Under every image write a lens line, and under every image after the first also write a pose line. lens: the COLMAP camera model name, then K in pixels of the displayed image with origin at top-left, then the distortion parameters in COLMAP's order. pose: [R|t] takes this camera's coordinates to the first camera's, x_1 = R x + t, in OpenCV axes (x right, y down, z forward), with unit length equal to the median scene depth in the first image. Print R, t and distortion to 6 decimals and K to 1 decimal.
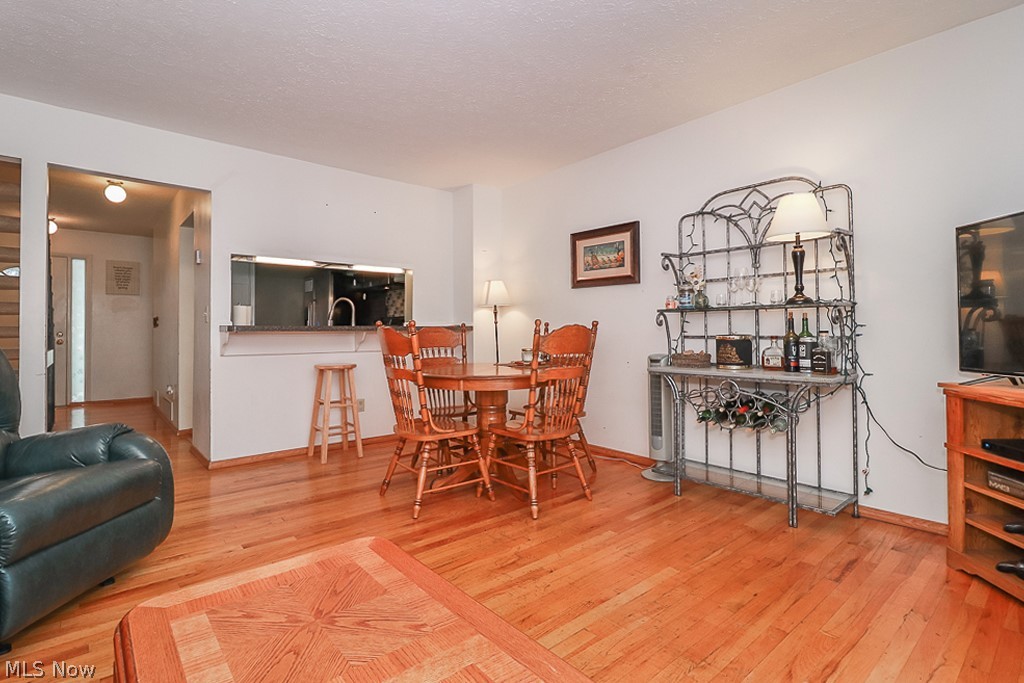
lens RADIAL K [[488.0, 0, 511.5], [0, 488.0, 331.4], [0, 0, 1]] dist [0.002493, -0.001385]
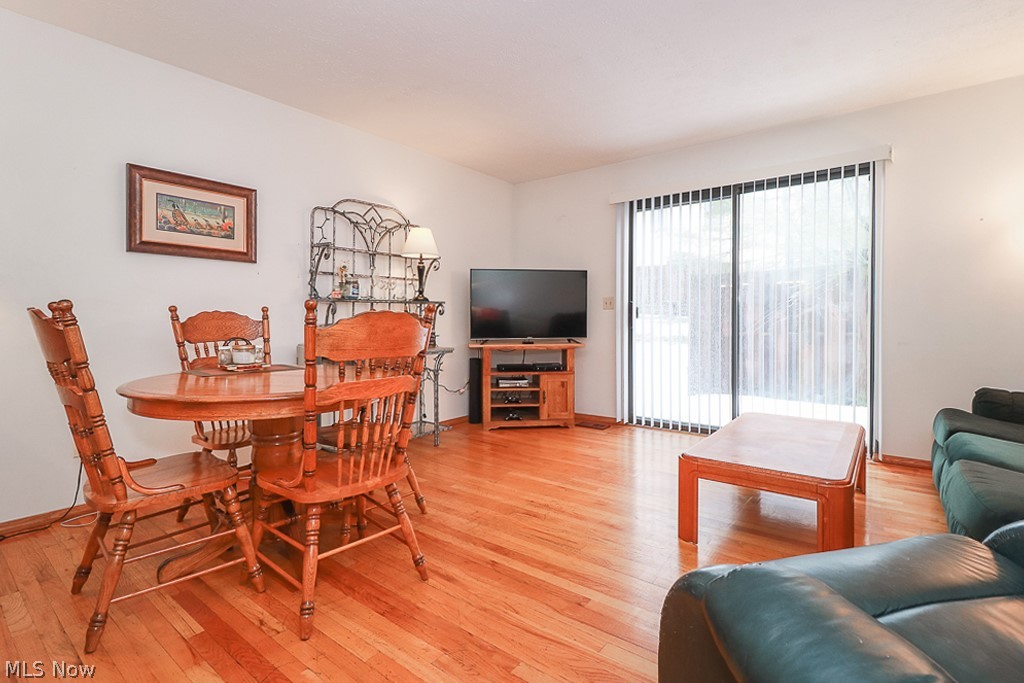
lens RADIAL K [[488.0, 0, 500.6], [0, 488.0, 332.9], [0, 0, 1]] dist [0.002493, -0.001385]
pose [[-0.185127, -0.032754, 0.982169, -0.818190], [-0.004313, 0.999462, 0.032517, -0.008007], [-0.982705, 0.001783, -0.185168, 0.908525]]
